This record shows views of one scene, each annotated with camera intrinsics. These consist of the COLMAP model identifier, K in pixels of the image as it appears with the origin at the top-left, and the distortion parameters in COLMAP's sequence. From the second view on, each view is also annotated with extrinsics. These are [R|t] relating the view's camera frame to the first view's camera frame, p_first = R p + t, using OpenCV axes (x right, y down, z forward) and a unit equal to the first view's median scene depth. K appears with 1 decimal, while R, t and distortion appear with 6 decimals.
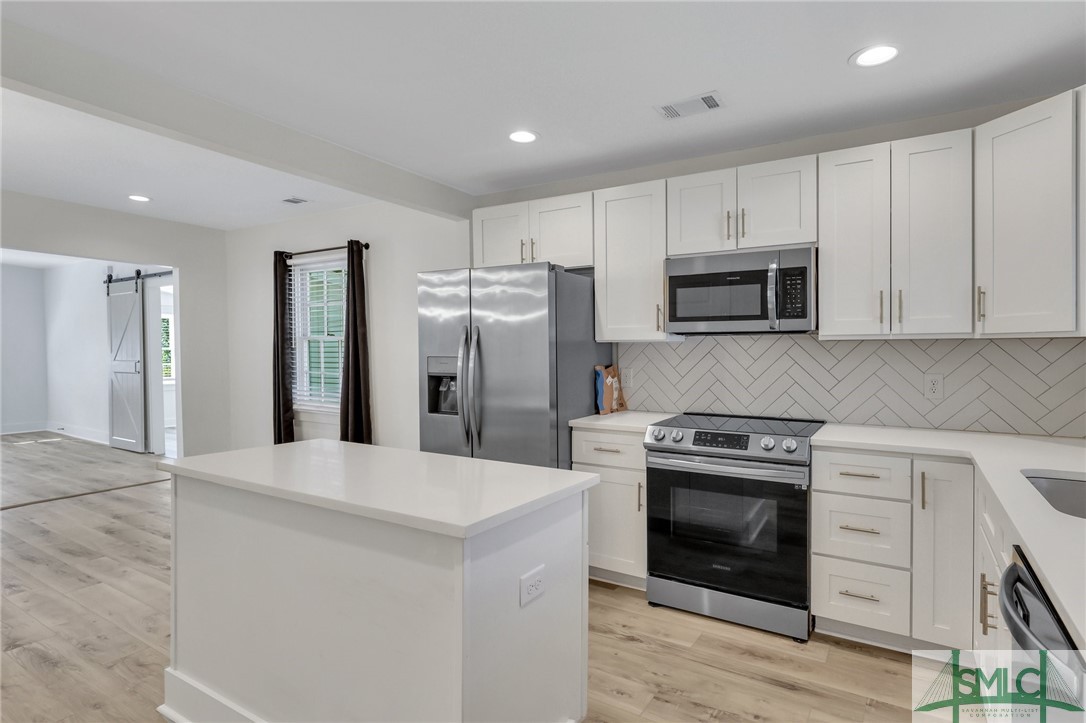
lens RADIAL K [[595.3, 0, 543.1], [0, 595.3, 350.1], [0, 0, 1]] dist [-0.001131, -0.000115]
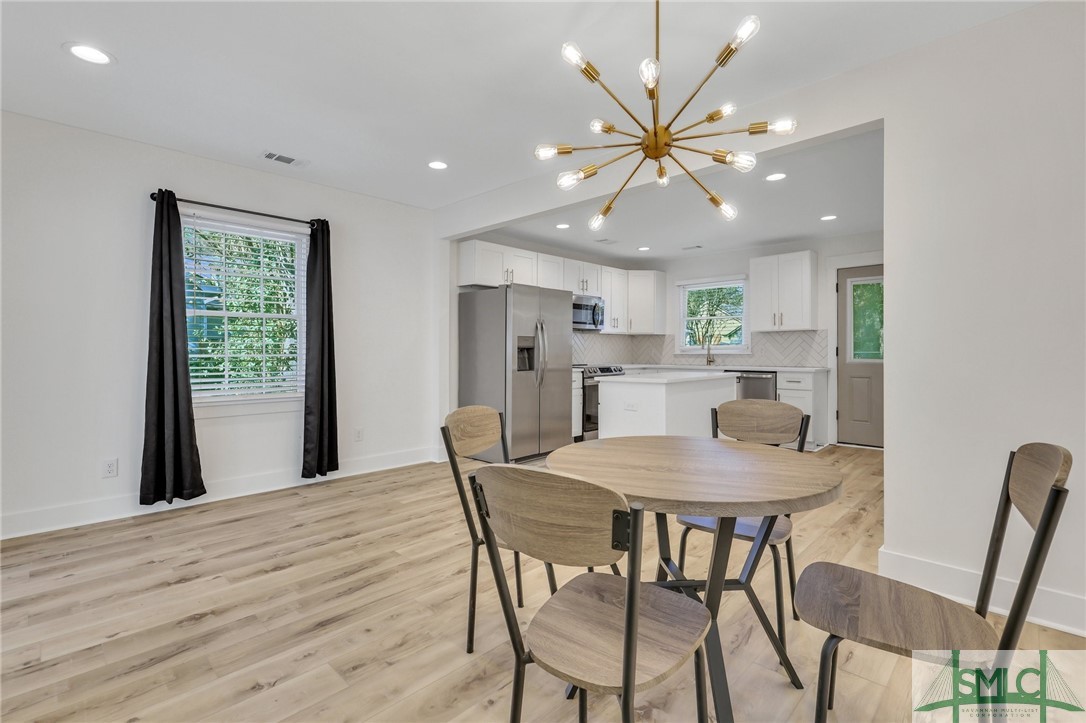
lens RADIAL K [[493.3, 0, 551.9], [0, 493.3, 357.4], [0, 0, 1]] dist [0.001465, -0.001081]
pose [[0.197844, -0.015337, 0.980113, -1.676636], [0.002450, 0.999882, 0.015152, 0.054885], [-0.980230, -0.000597, 0.197859, 0.720948]]
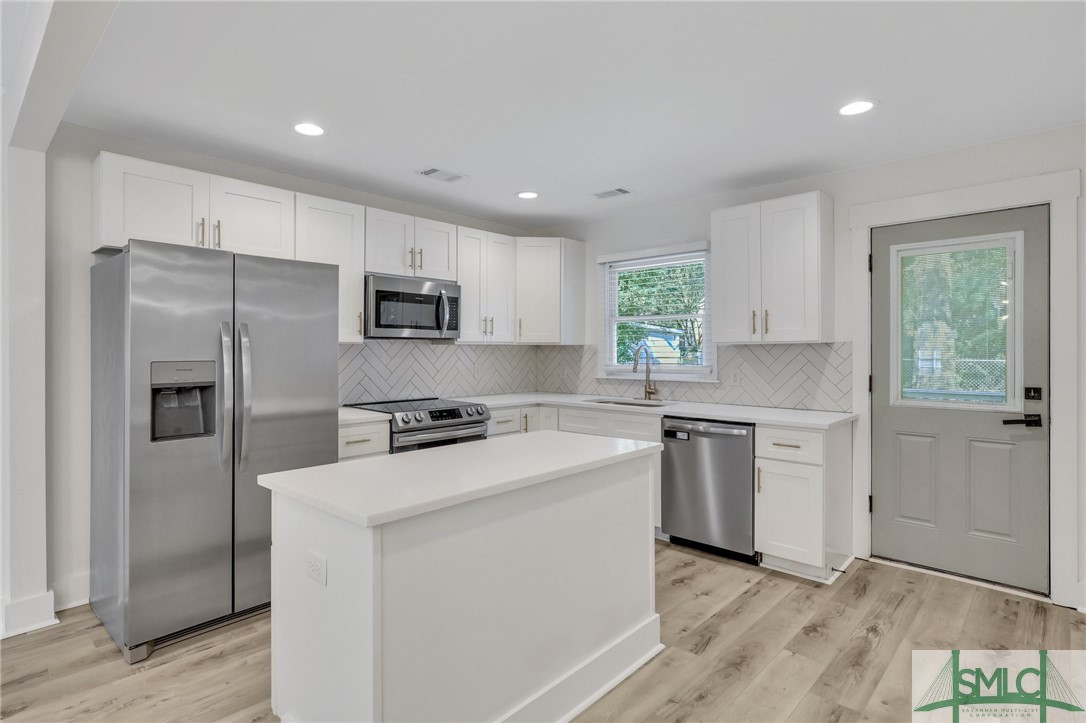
lens RADIAL K [[552.3, 0, 543.2], [0, 552.3, 353.5], [0, 0, 1]] dist [-0.005146, -0.000138]
pose [[0.191160, -0.008202, 0.981525, -0.852182], [-0.000576, 0.999964, 0.008468, -0.005241], [-0.981559, -0.002184, 0.191148, 0.468284]]
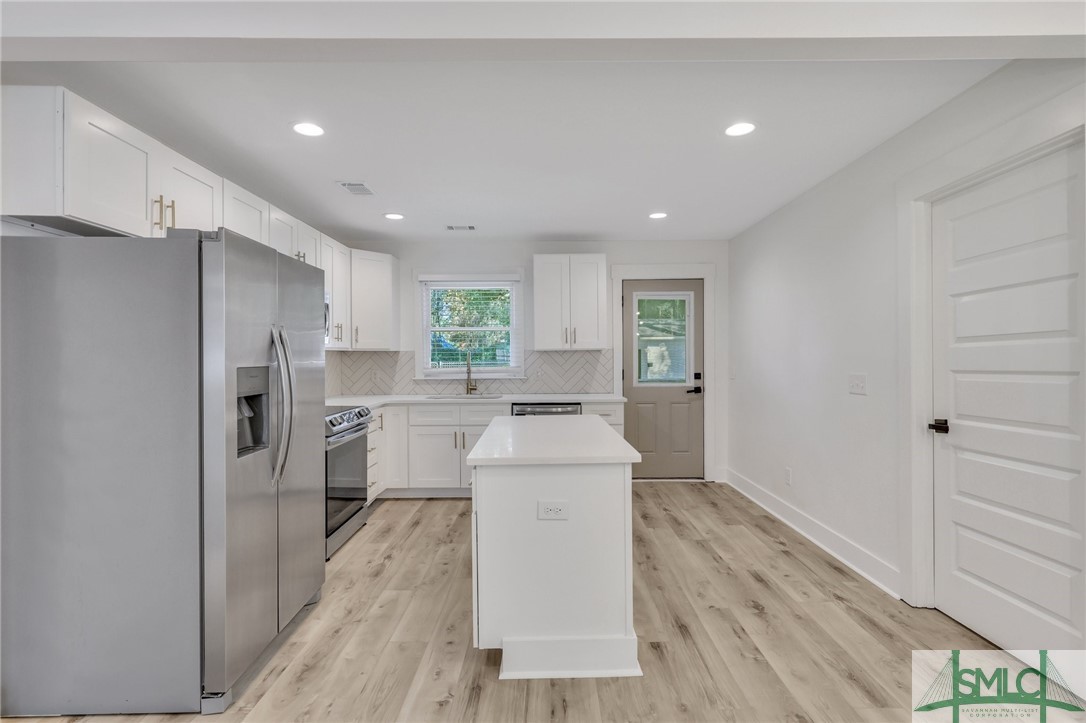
lens RADIAL K [[510.3, 0, 545.4], [0, 510.3, 369.6], [0, 0, 1]] dist [-0.004480, -0.000525]
pose [[-0.528209, -0.022196, 0.848824, -0.935228], [0.003387, 0.999595, 0.028246, -0.000866], [-0.849107, 0.017795, -0.527920, 1.126445]]
